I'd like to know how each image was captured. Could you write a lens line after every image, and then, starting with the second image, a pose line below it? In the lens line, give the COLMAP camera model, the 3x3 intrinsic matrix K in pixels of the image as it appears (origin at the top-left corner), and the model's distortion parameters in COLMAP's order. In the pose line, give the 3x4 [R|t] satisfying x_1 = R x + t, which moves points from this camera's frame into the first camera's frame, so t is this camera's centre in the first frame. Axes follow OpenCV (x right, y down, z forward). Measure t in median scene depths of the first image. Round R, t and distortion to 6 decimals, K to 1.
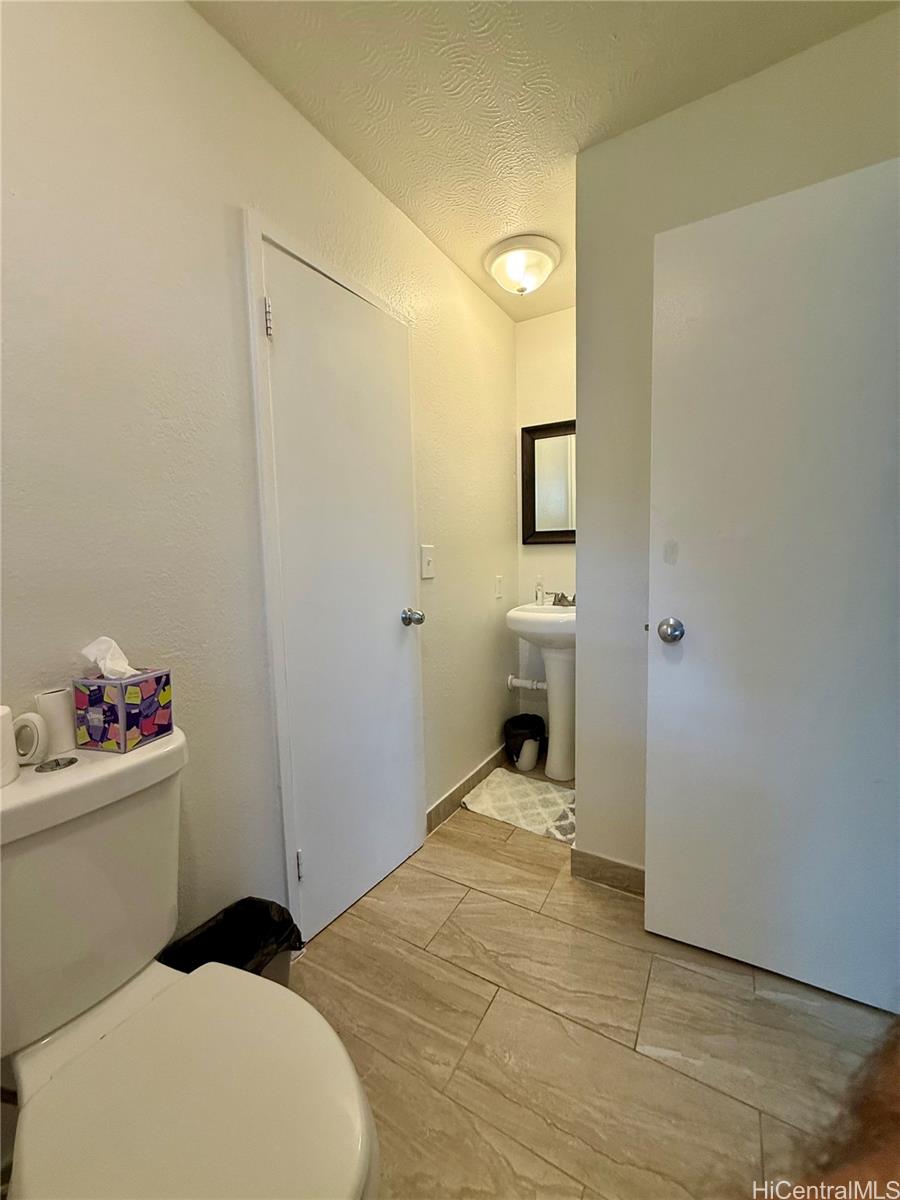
lens RADIAL K [[479.0, 0, 450.0], [0, 479.0, 600.0], [0, 0, 1]] dist [-0.000192, -0.000064]
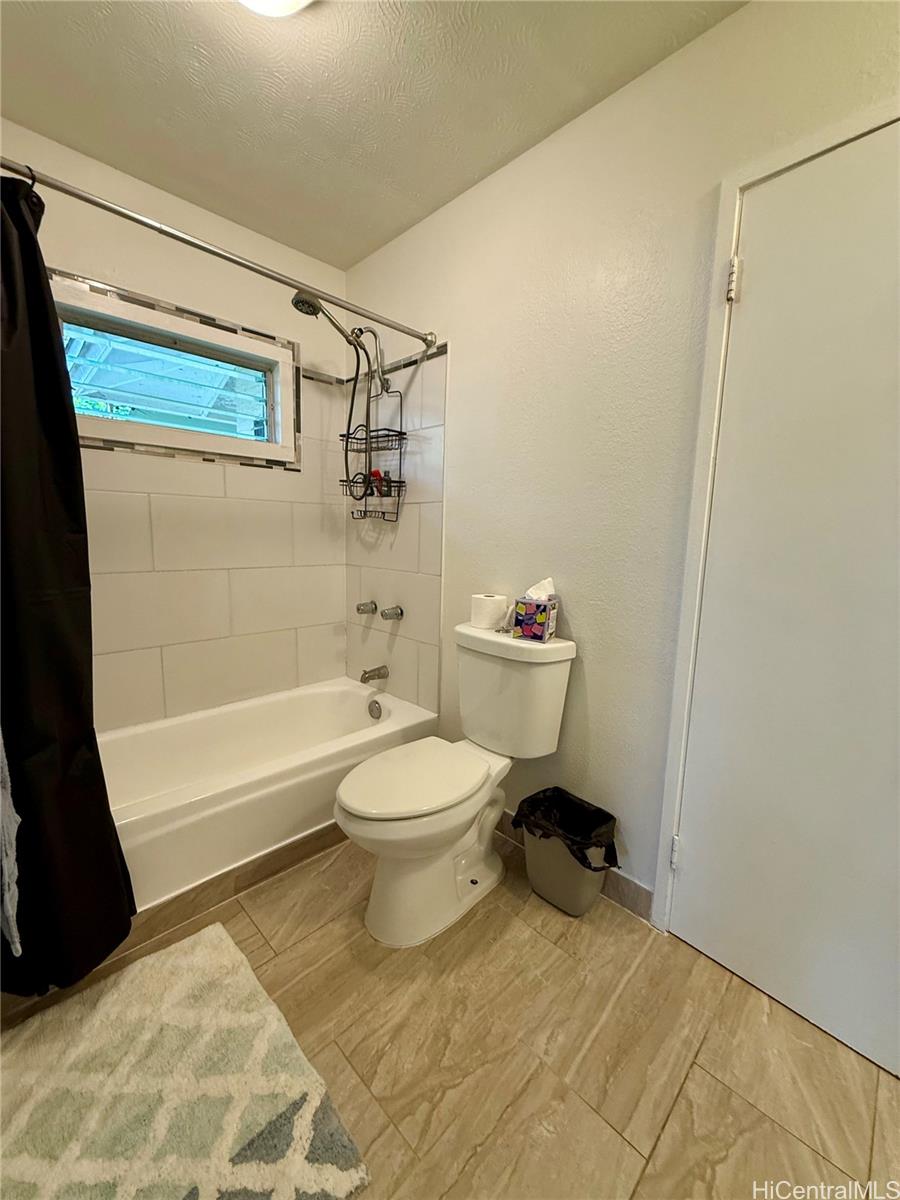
lens RADIAL K [[480.7, 0, 450.0], [0, 480.7, 600.0], [0, 0, 1]] dist [0.000843, 0.000241]
pose [[-0.248348, 0.147194, -0.957422, 0.816066], [-0.115465, 0.976842, 0.180130, -0.090980], [0.961764, 0.155284, -0.225601, 0.849782]]
